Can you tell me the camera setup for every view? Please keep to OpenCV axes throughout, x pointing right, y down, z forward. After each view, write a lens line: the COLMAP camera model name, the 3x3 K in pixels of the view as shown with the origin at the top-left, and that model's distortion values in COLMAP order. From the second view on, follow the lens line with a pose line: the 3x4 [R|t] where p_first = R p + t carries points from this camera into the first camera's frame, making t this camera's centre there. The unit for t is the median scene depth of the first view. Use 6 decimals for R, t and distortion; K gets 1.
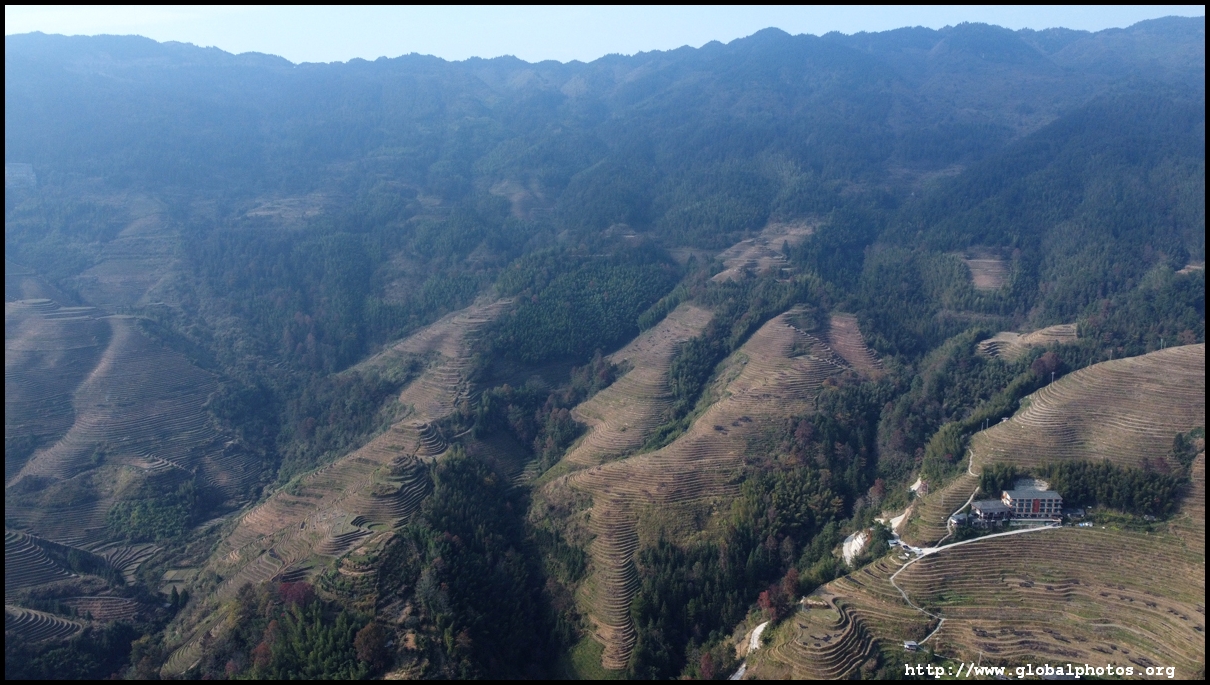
lens RADIAL K [[898.0, 0, 605.0], [0, 898.0, 342.5], [0, 0, 1]] dist [-0.004413, -0.001901]
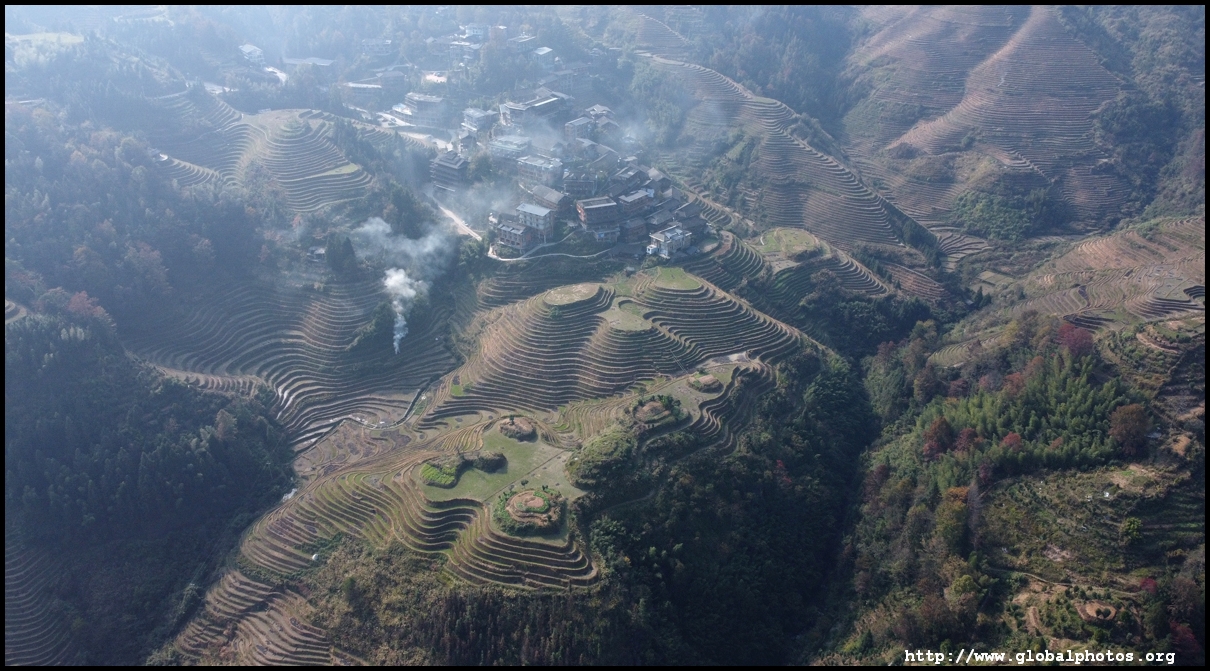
lens RADIAL K [[931.7, 0, 599.0], [0, 931.7, 331.4], [0, 0, 1]] dist [0.006705, -0.007078]
pose [[0.569358, 0.385185, -0.726267, 0.043657], [-0.144465, 0.916572, 0.372862, -0.007510], [0.809297, -0.107372, 0.577503, 0.042532]]
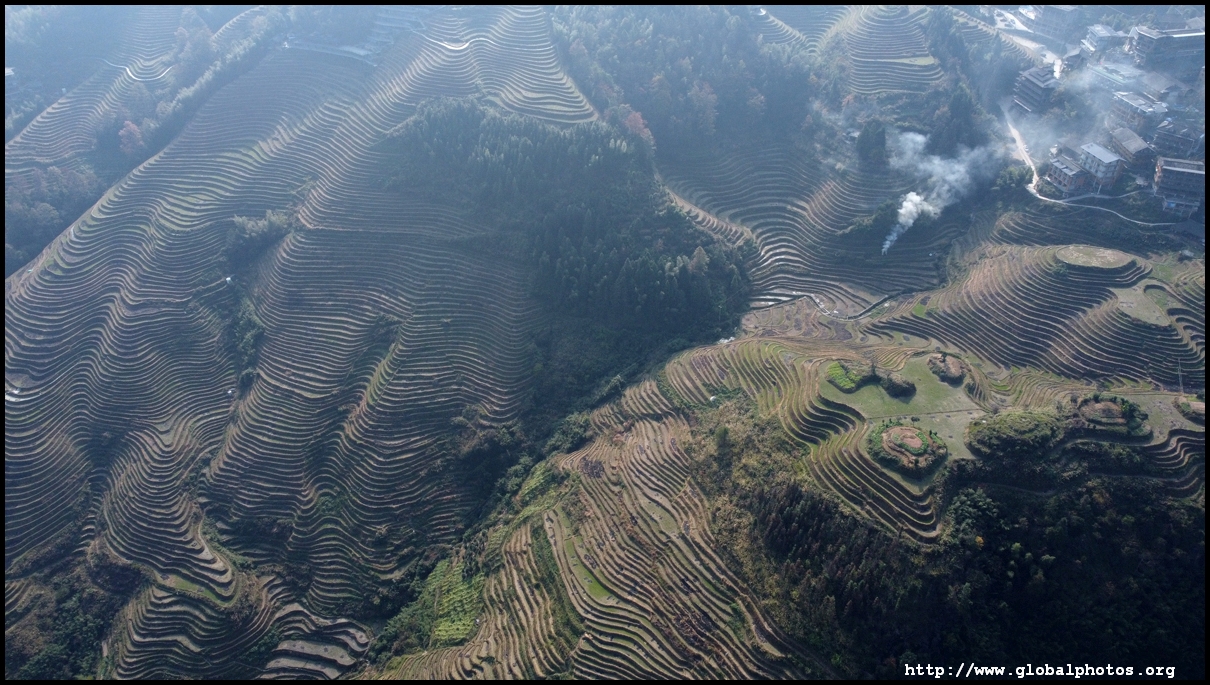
lens RADIAL K [[900.8, 0, 605.0], [0, 900.8, 342.5], [0, 0, 1]] dist [0.003811, -0.003721]
pose [[-0.106148, 0.584416, -0.804482, 0.059633], [-0.176686, 0.785092, 0.593643, -0.022081], [0.978527, 0.205155, 0.019922, 0.121486]]
